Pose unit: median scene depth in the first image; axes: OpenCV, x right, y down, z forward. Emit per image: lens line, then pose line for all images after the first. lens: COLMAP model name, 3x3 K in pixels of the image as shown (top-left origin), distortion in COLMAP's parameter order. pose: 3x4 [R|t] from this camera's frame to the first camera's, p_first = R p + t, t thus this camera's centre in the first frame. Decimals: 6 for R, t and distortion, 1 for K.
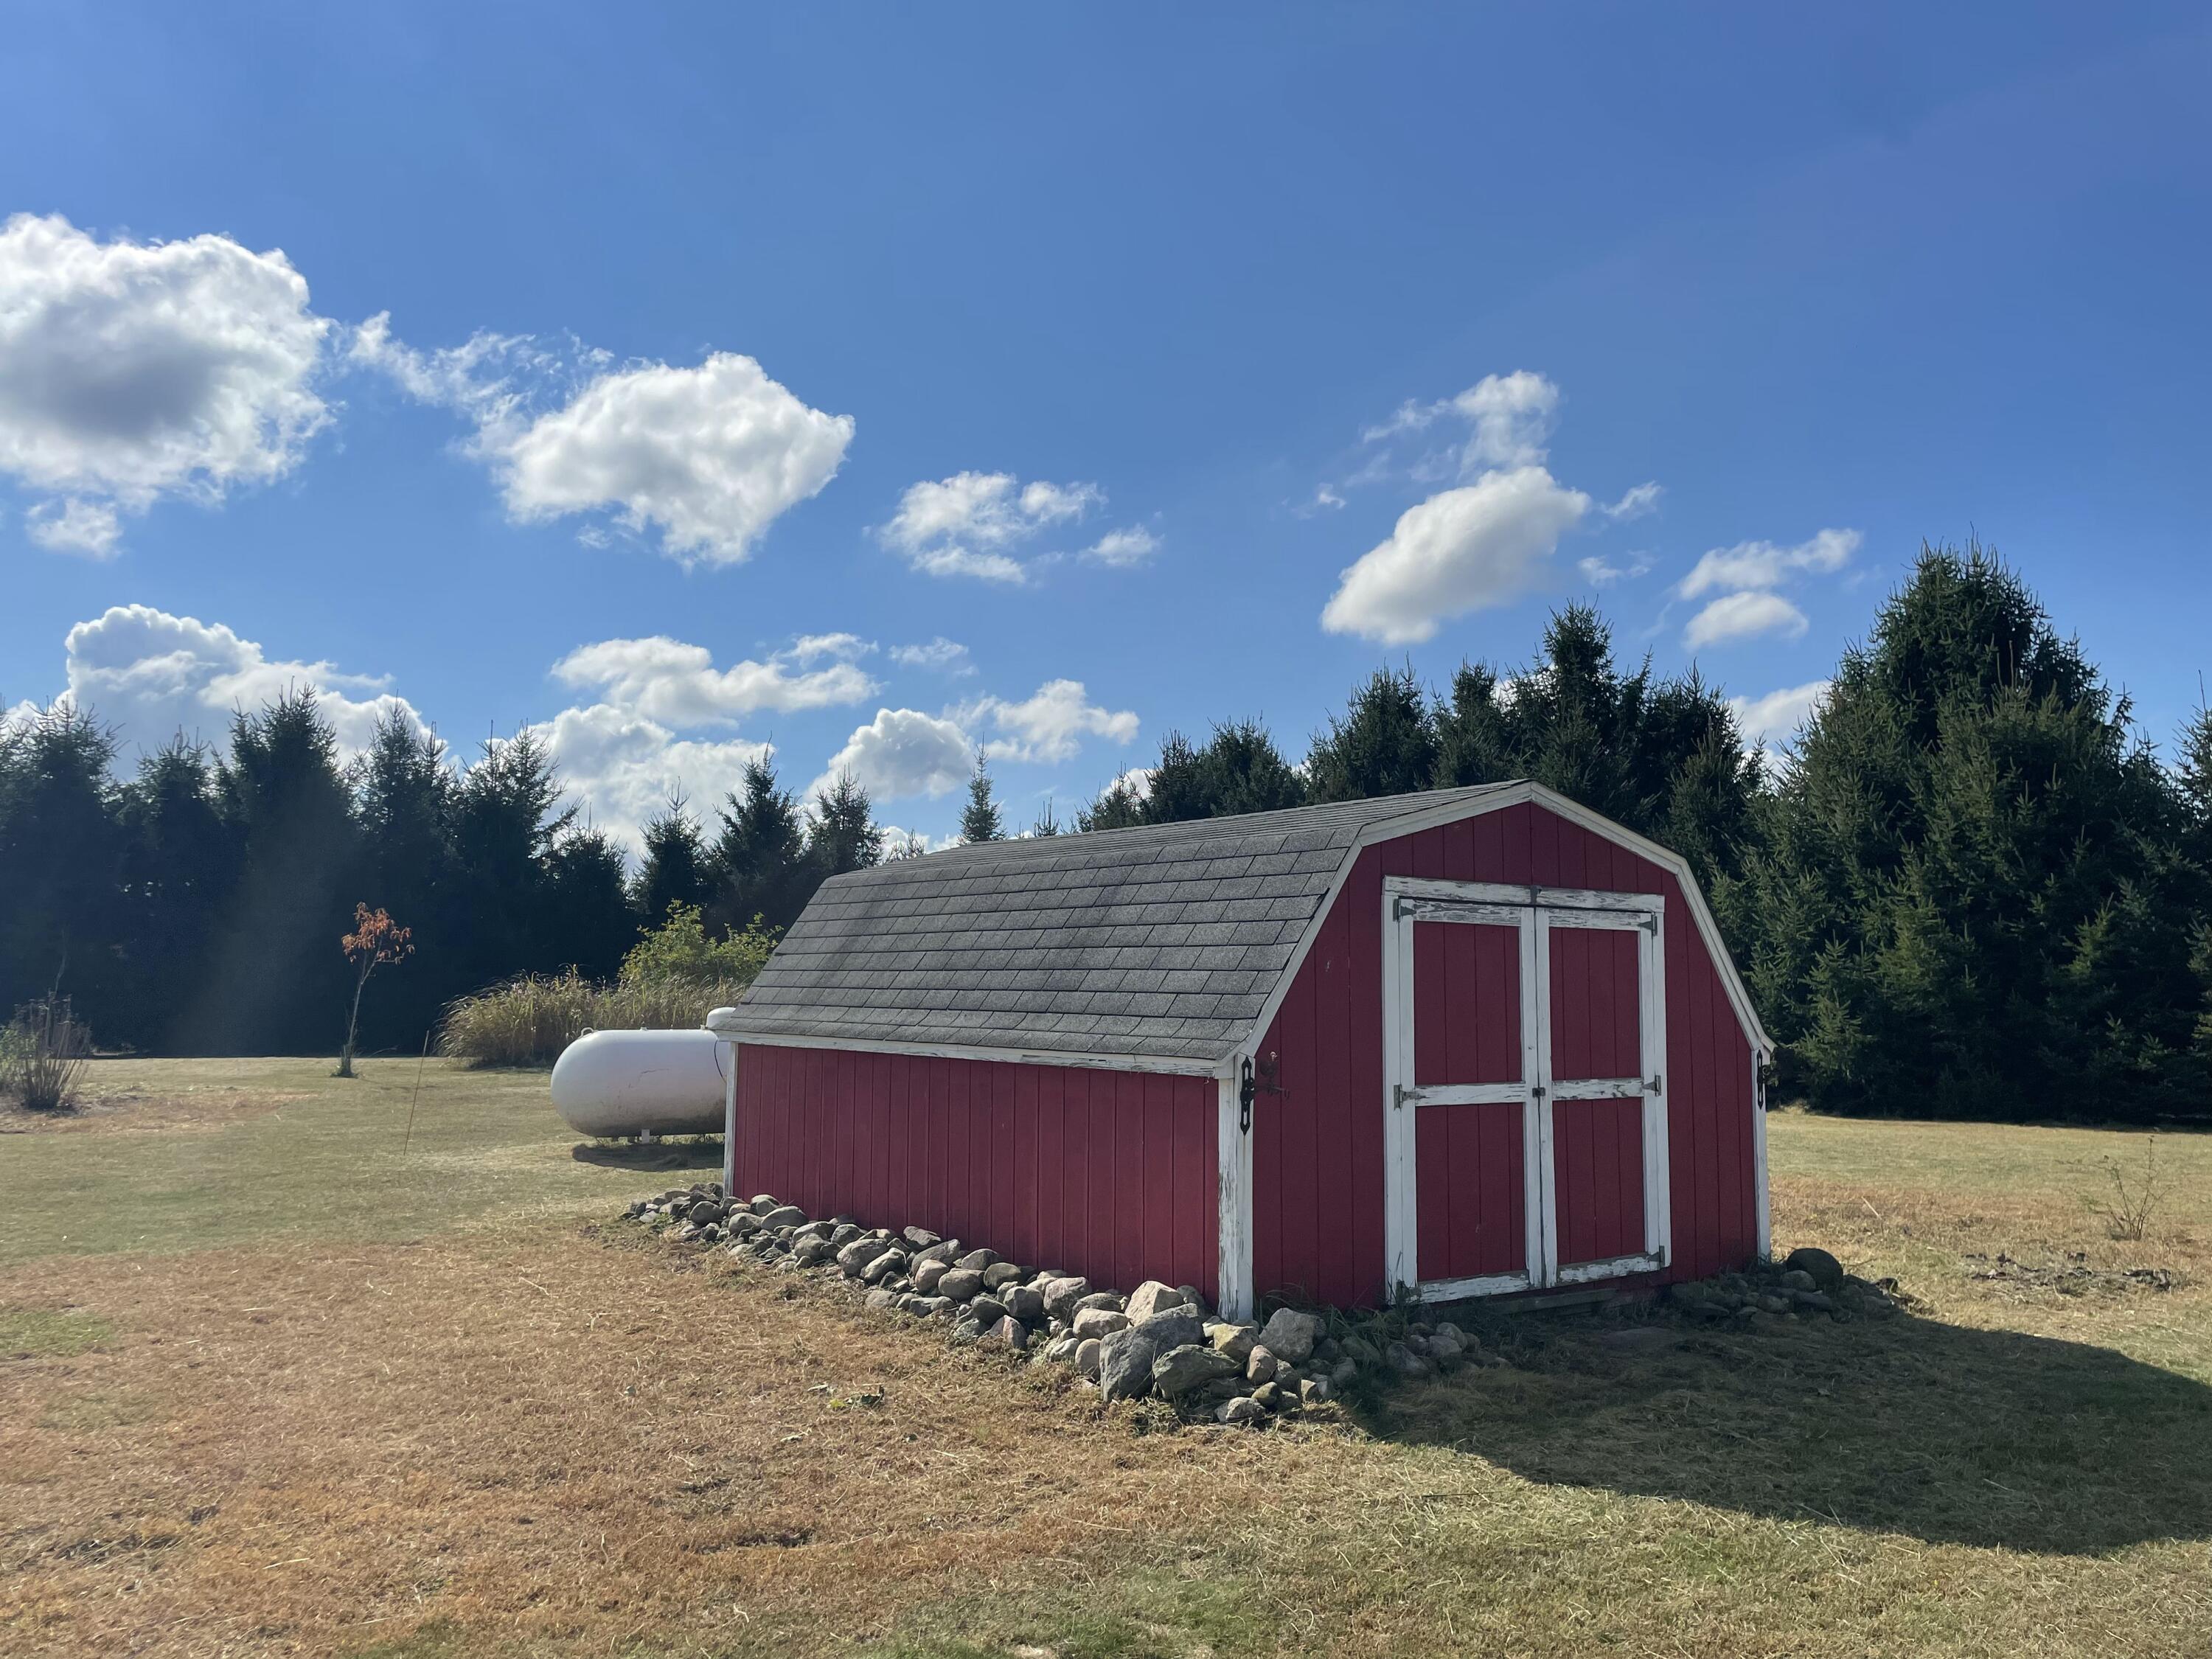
lens RADIAL K [[1690.6, 0, 1106.0], [0, 1690.6, 829.5], [0, 0, 1]] dist [-0.002244, -0.000349]
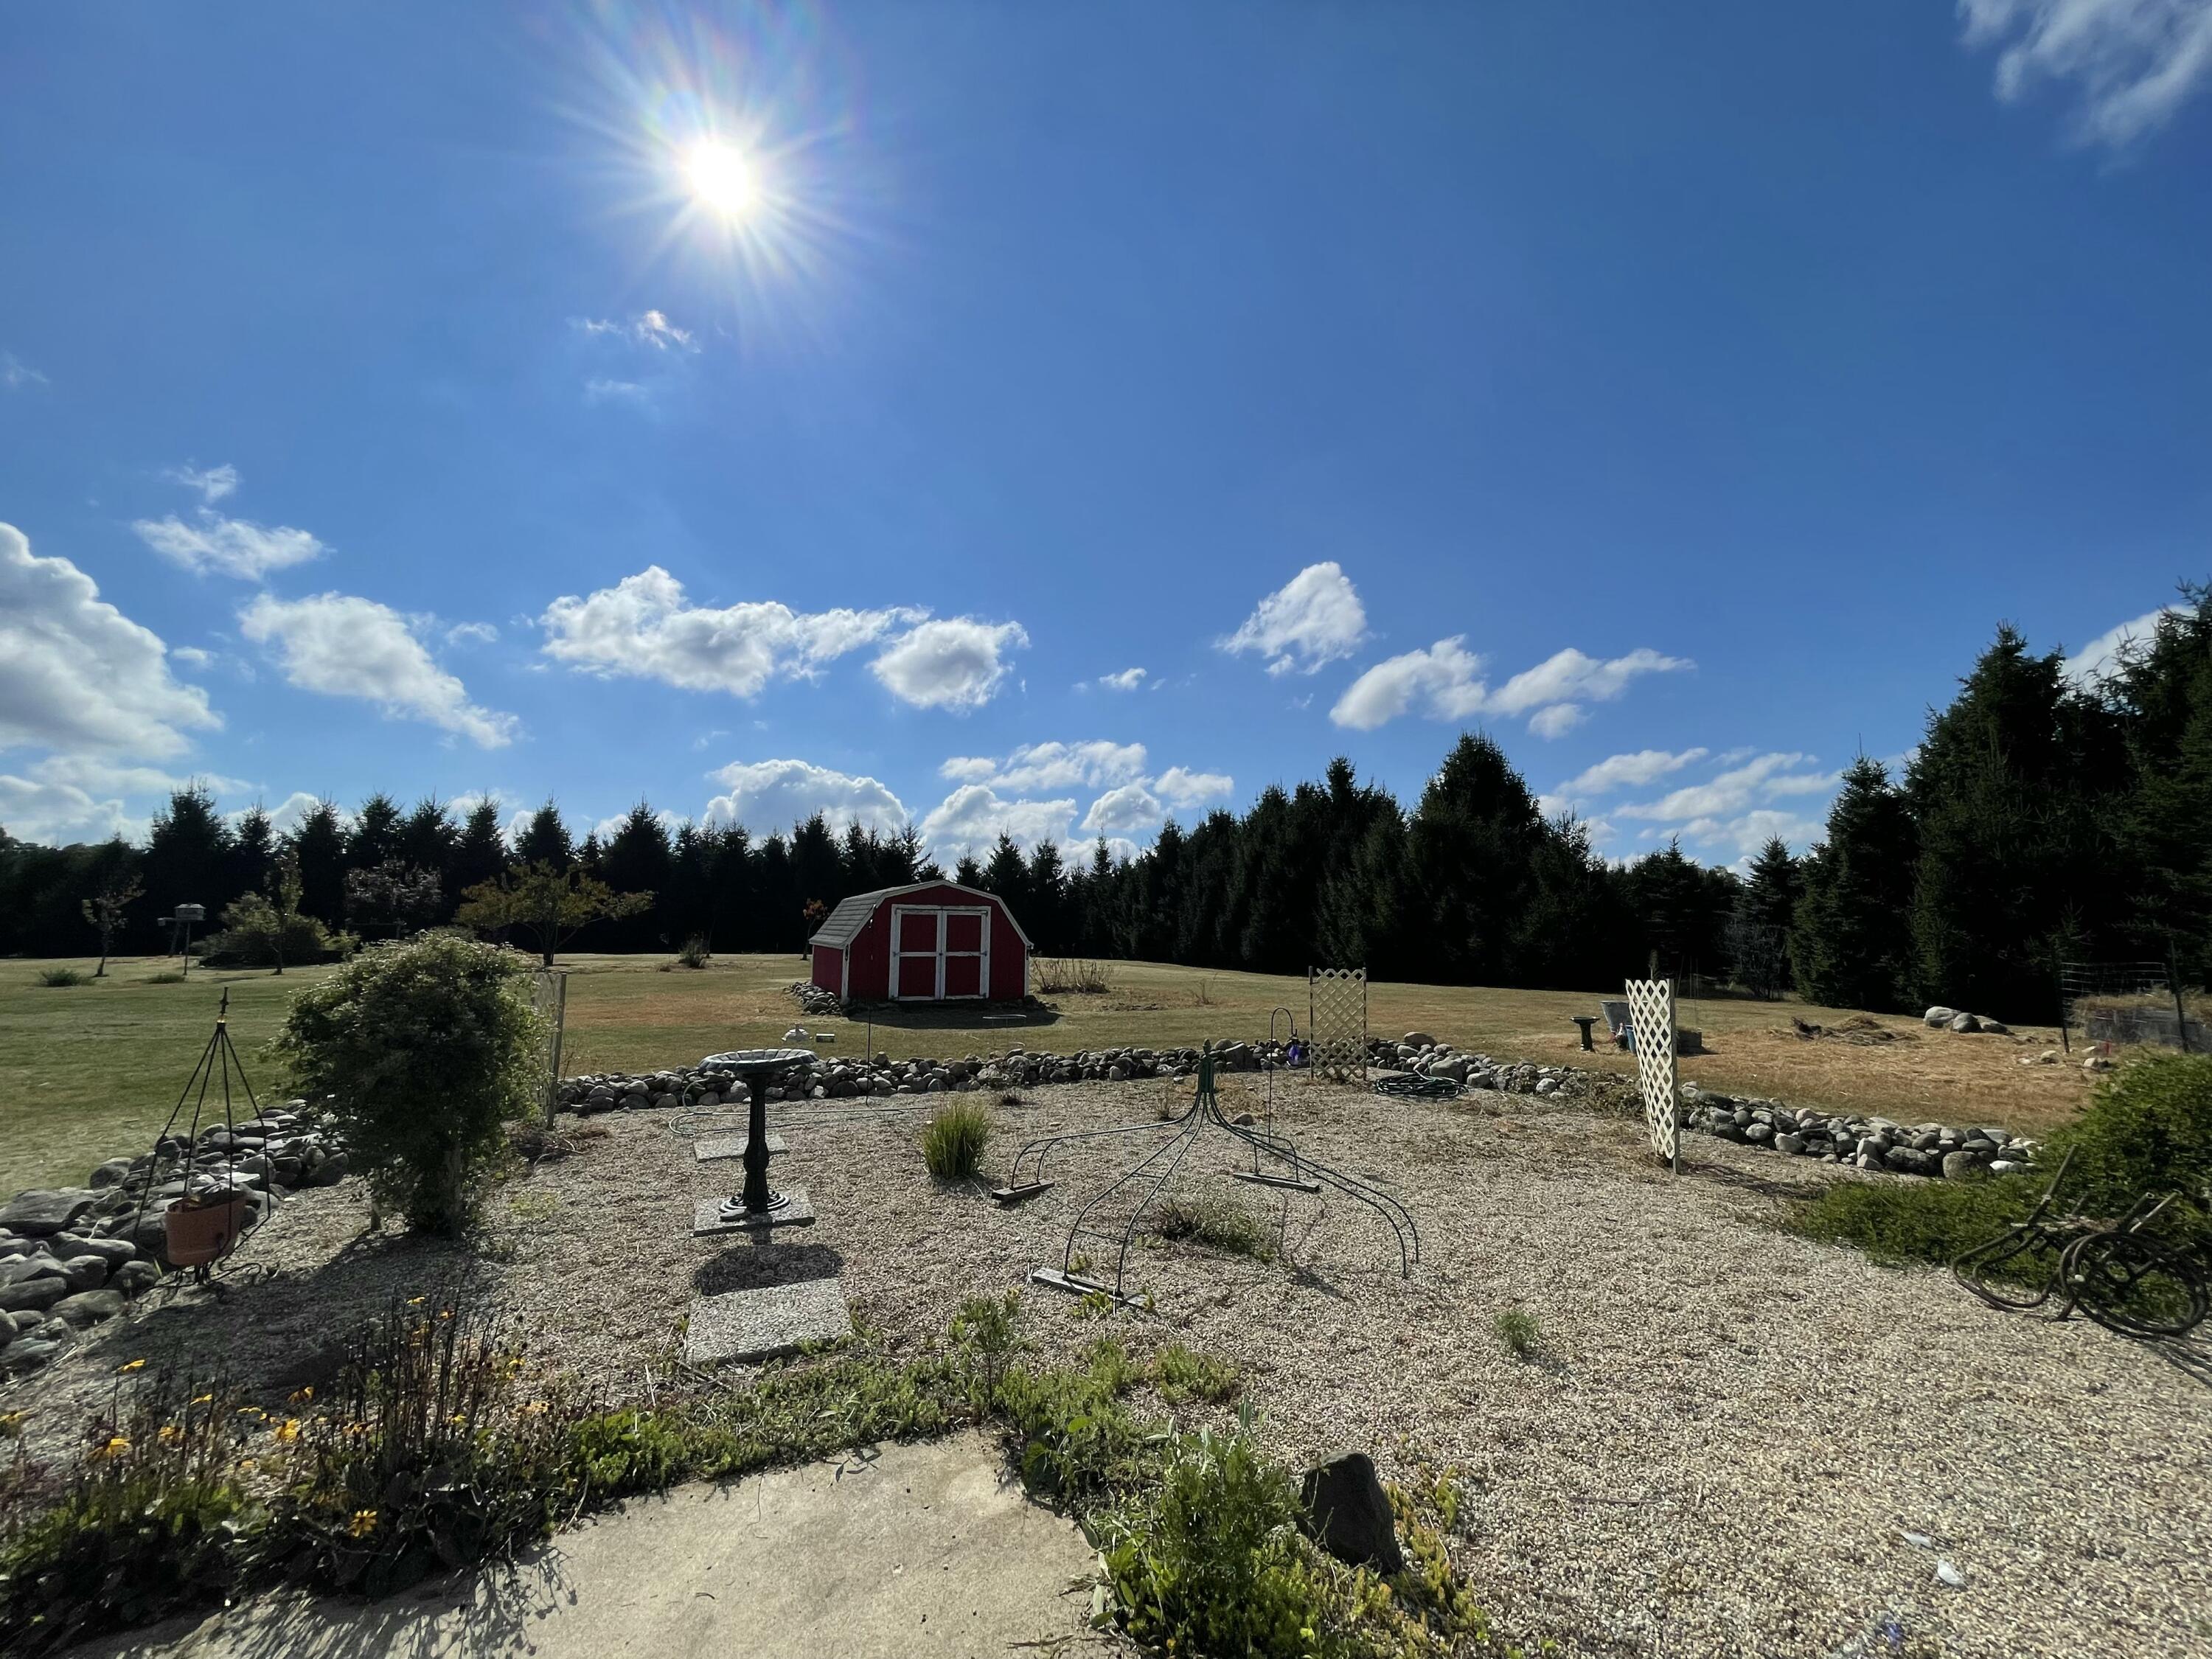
lens RADIAL K [[889.4, 0, 1105.5], [0, 889.4, 825.6], [0, 0, 1]] dist [-0.002070, -0.000523]
pose [[0.978033, -0.025688, -0.206863, 0.277414], [0.021519, 0.999518, -0.022378, -0.026319], [0.207338, 0.017435, 0.978114, -0.270806]]
